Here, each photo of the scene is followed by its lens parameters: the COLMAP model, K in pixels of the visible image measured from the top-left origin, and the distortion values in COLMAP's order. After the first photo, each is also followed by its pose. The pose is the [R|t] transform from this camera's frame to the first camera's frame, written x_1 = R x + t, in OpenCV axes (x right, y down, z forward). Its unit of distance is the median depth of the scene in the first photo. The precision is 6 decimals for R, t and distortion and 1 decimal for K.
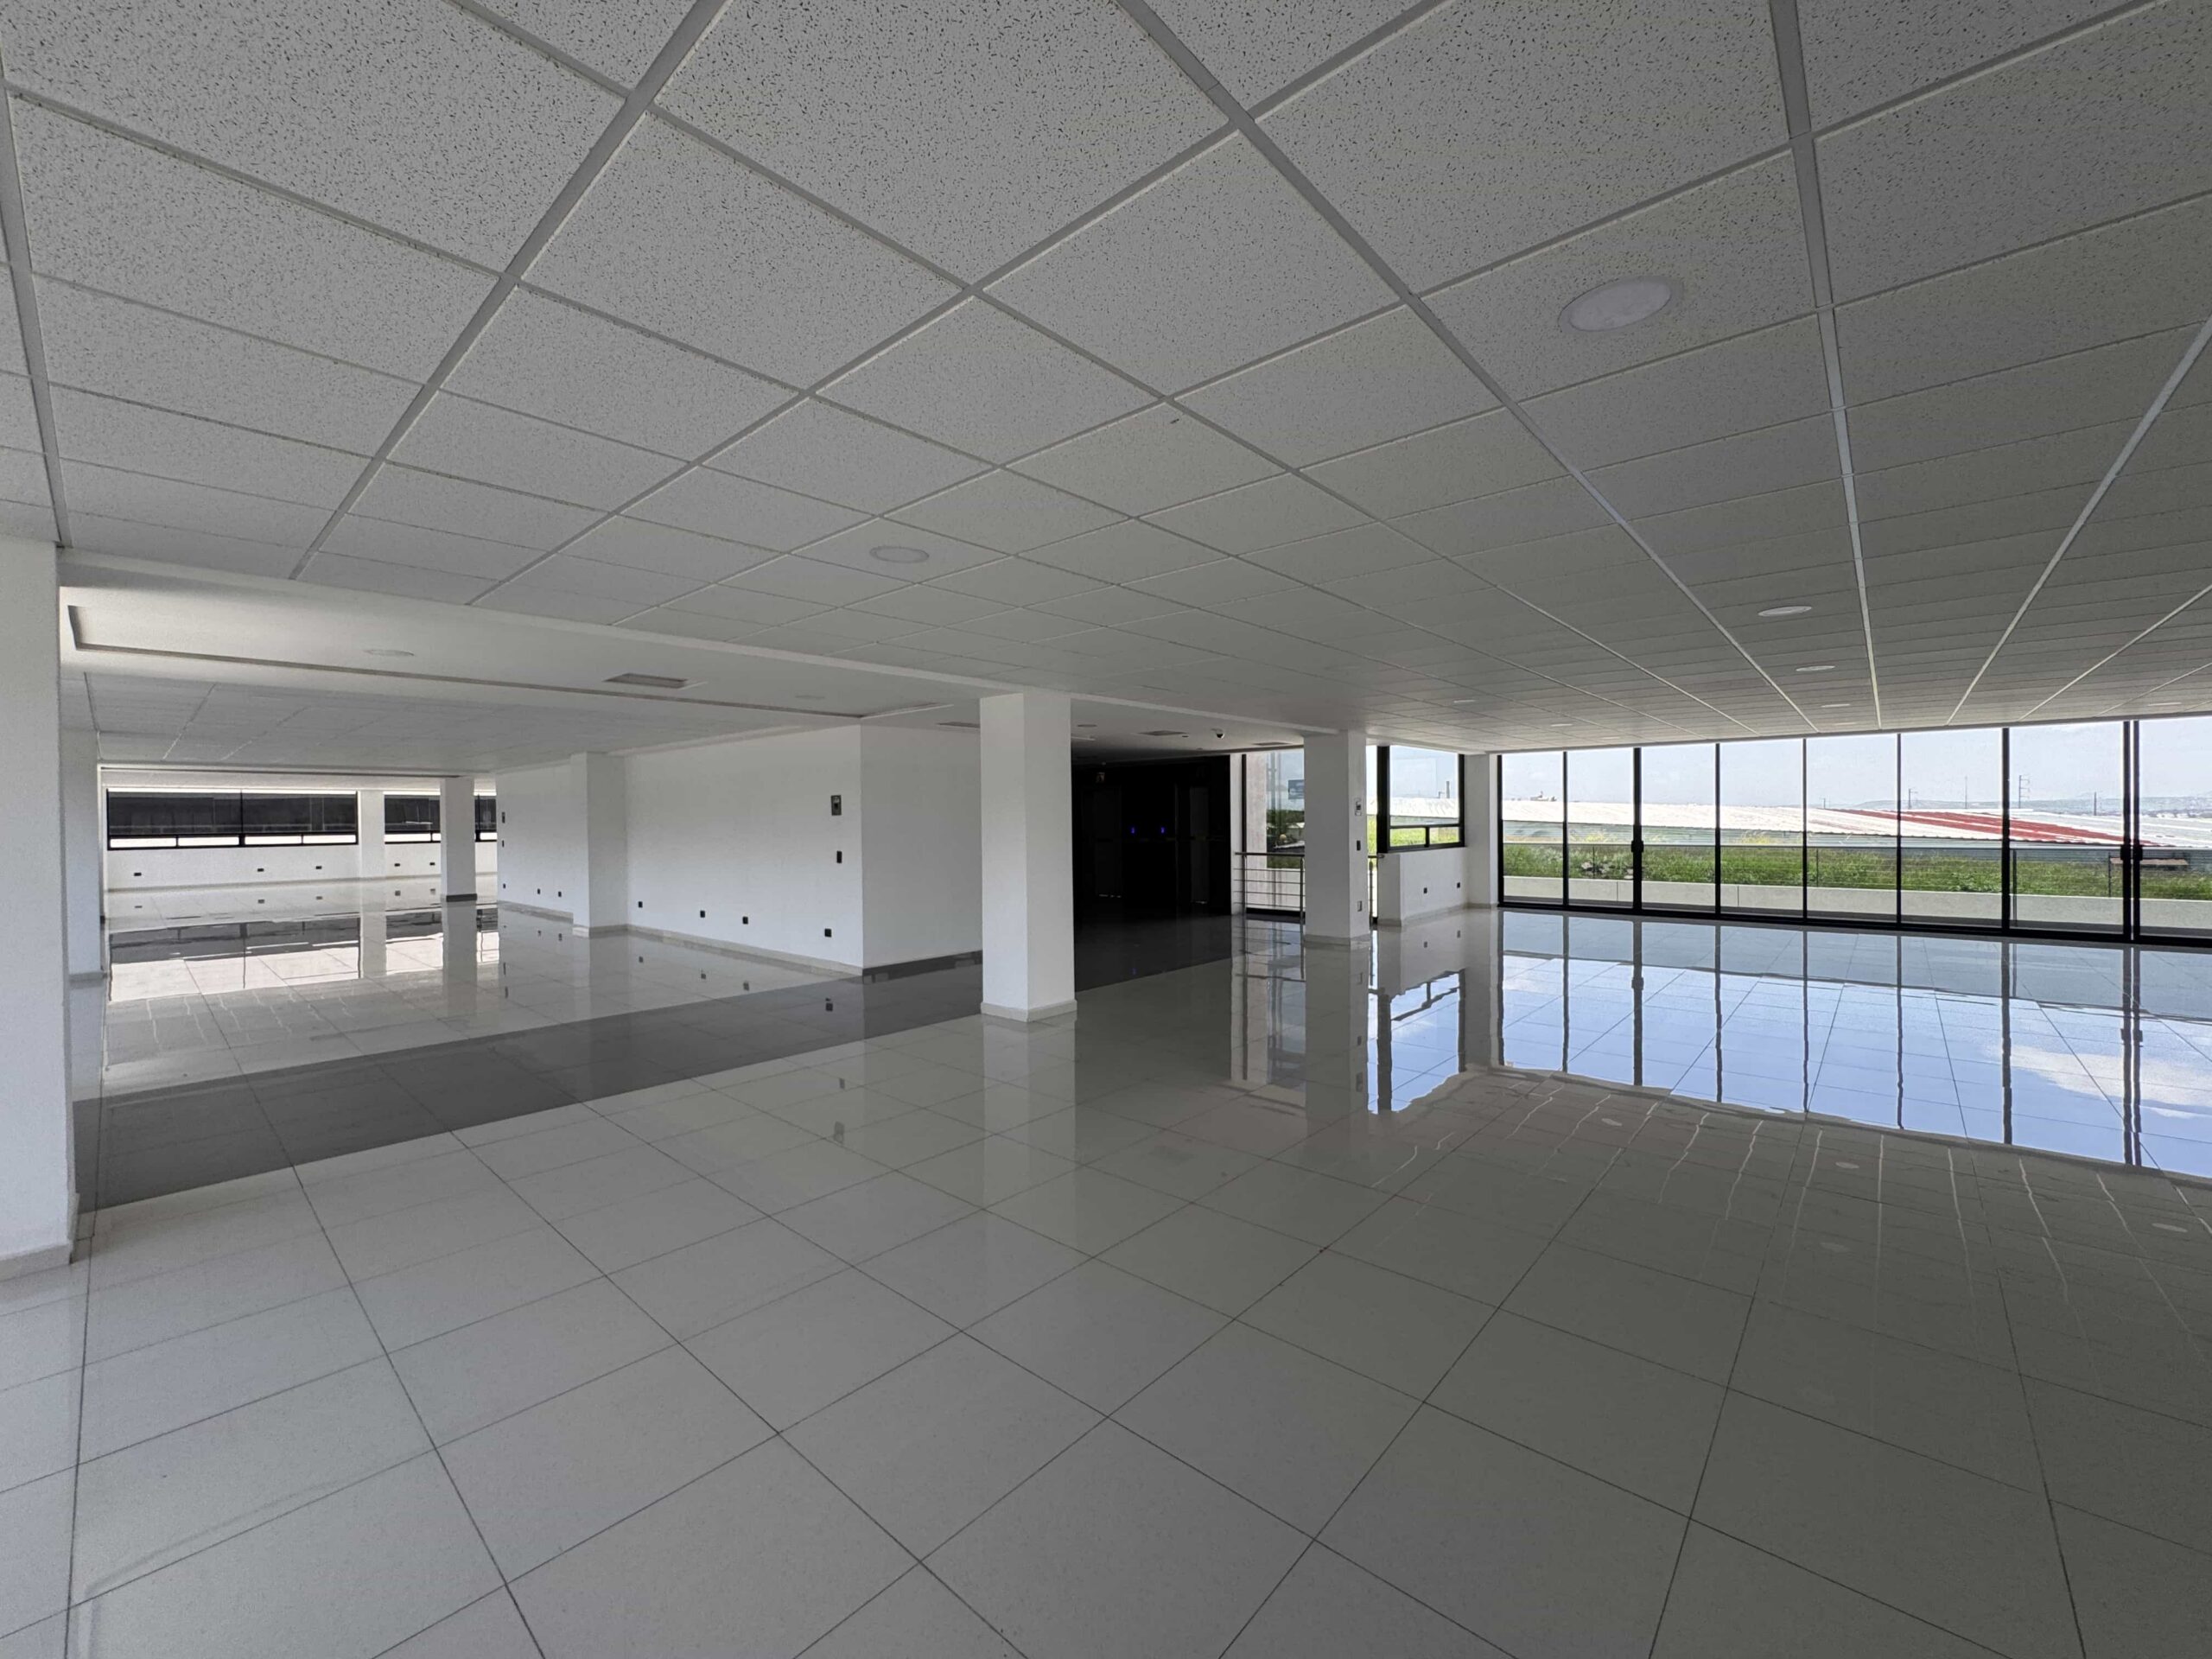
lens RADIAL K [[884.5, 0, 1095.7], [0, 884.5, 824.4], [0, 0, 1]] dist [-0.000591, 0.000298]
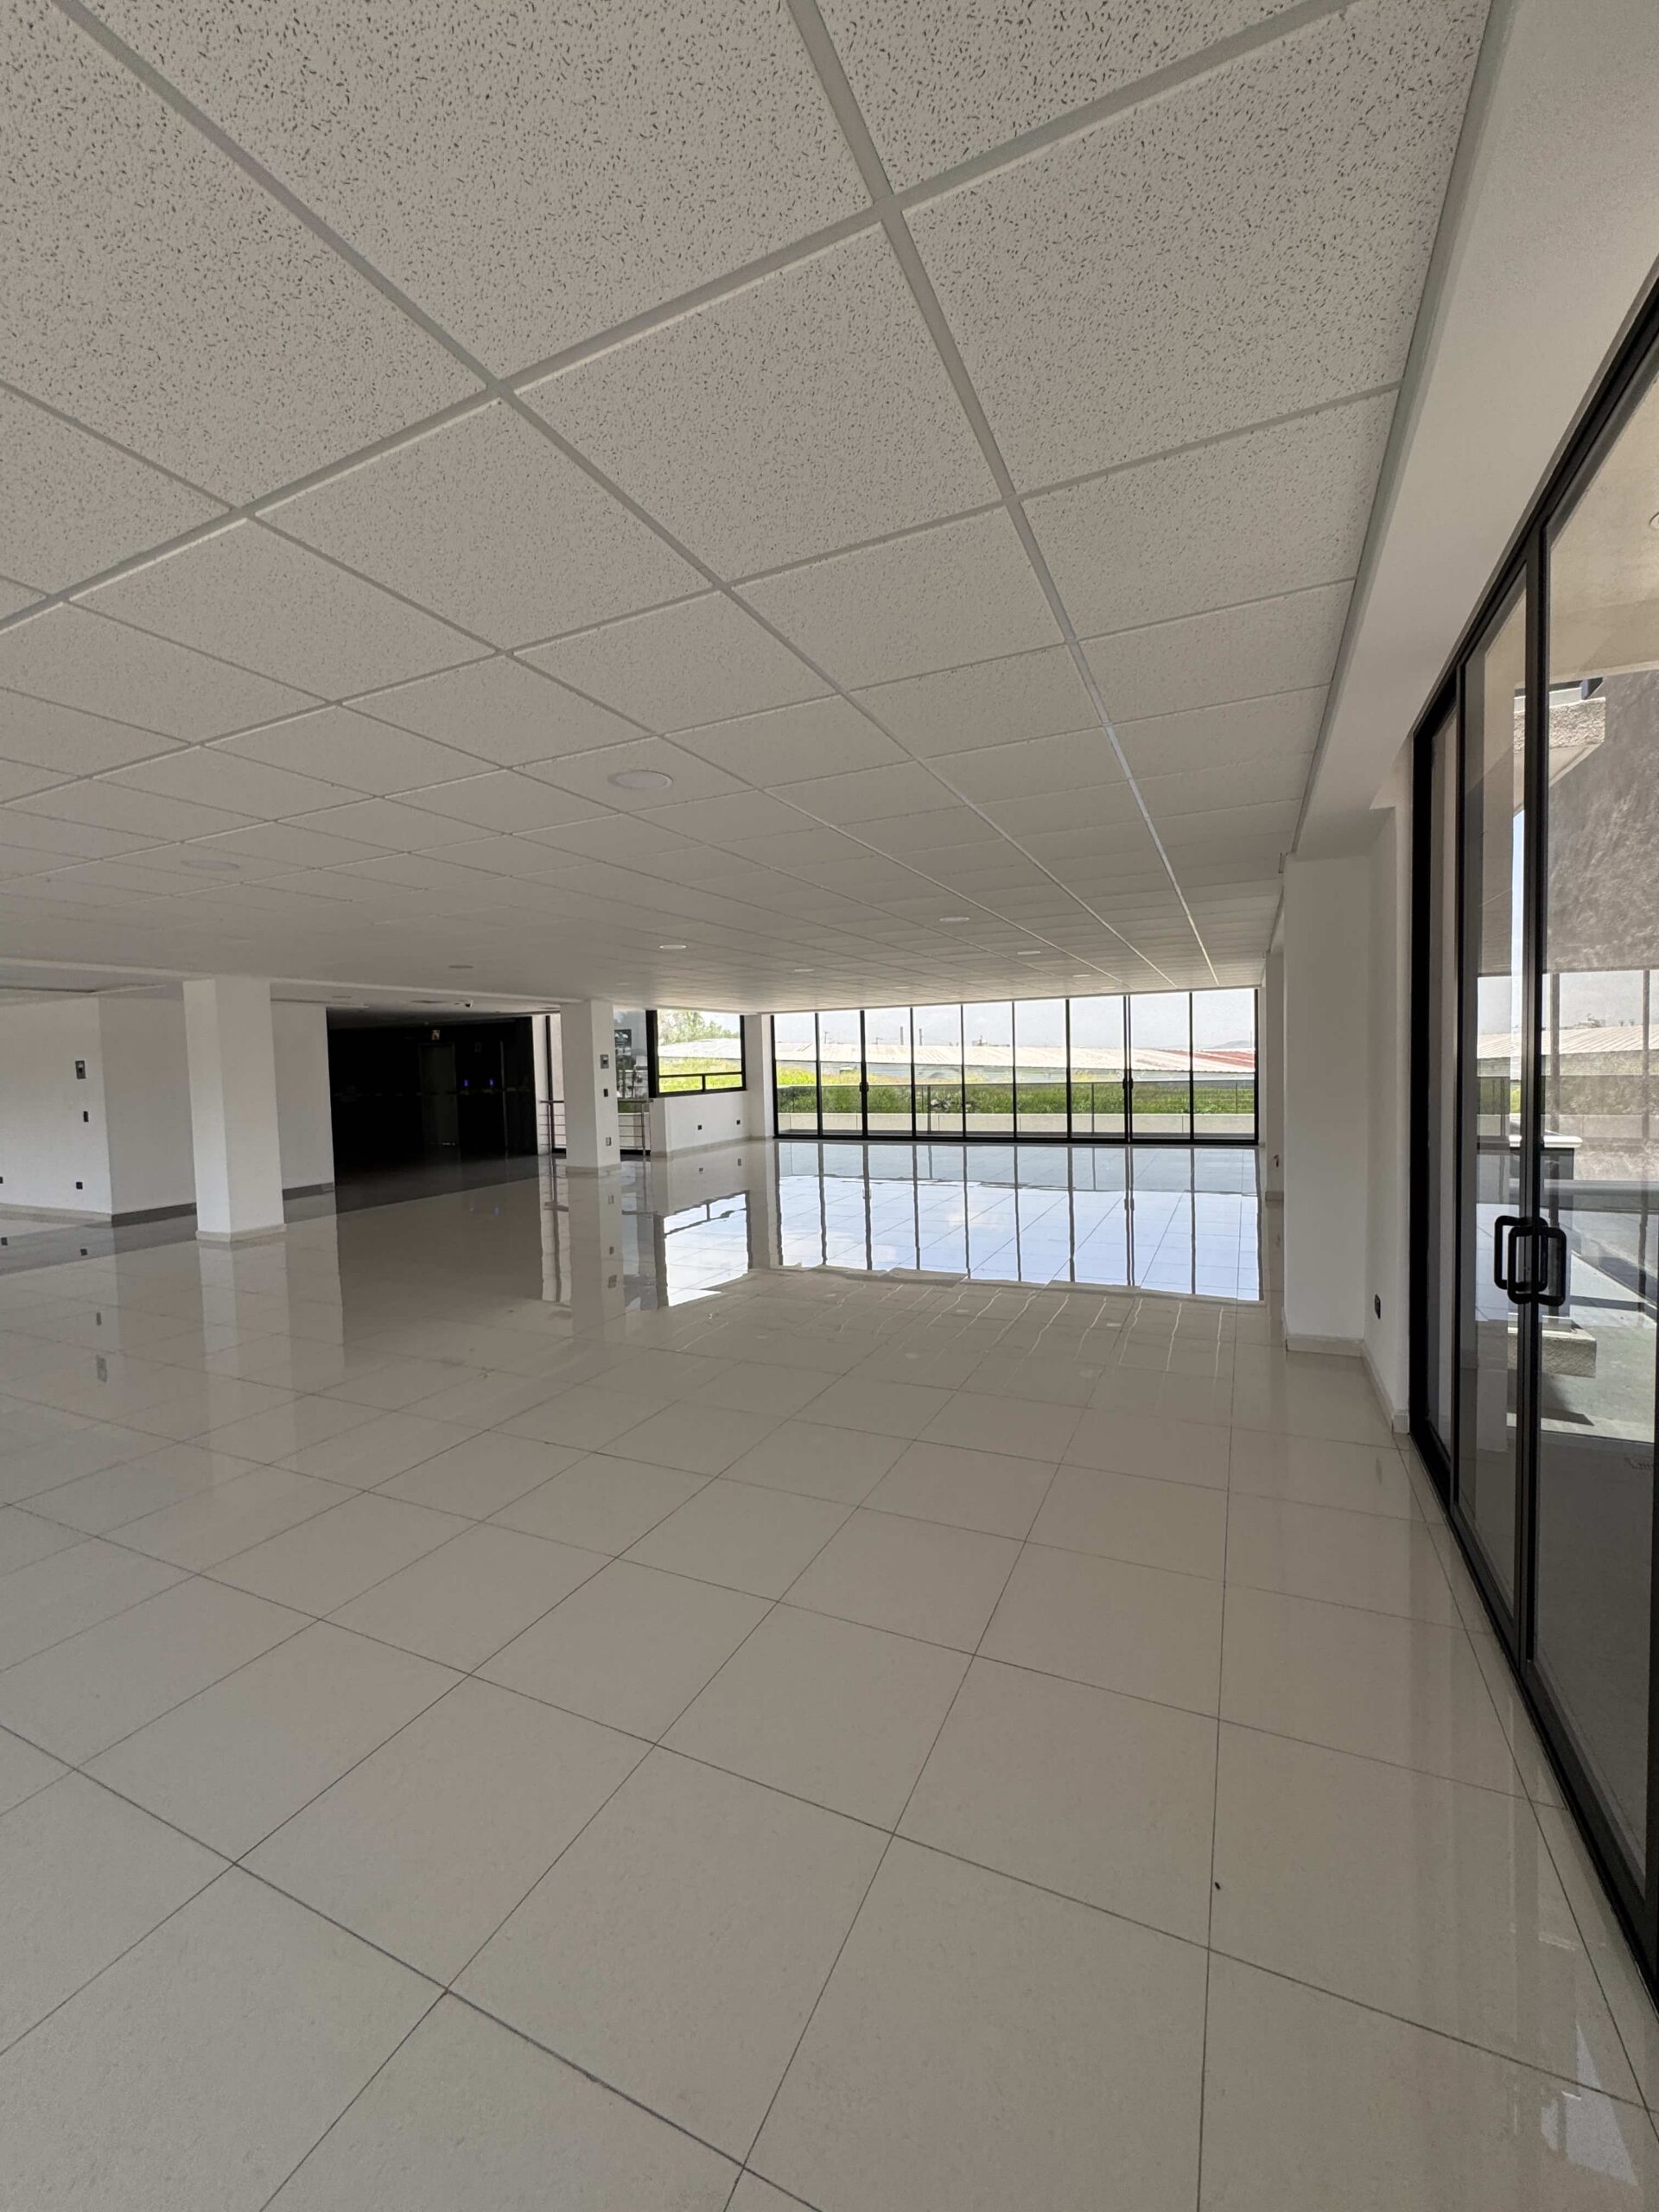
lens RADIAL K [[884.5, 0, 832.5], [0, 884.5, 1103.2], [0, 0, 1]] dist [-0.000591, 0.000298]
pose [[0.958342, -0.030185, 0.284023, 0.195375], [0.019759, 0.999024, 0.039505, -0.003378], [-0.284939, -0.032247, 0.958003, -0.217831]]
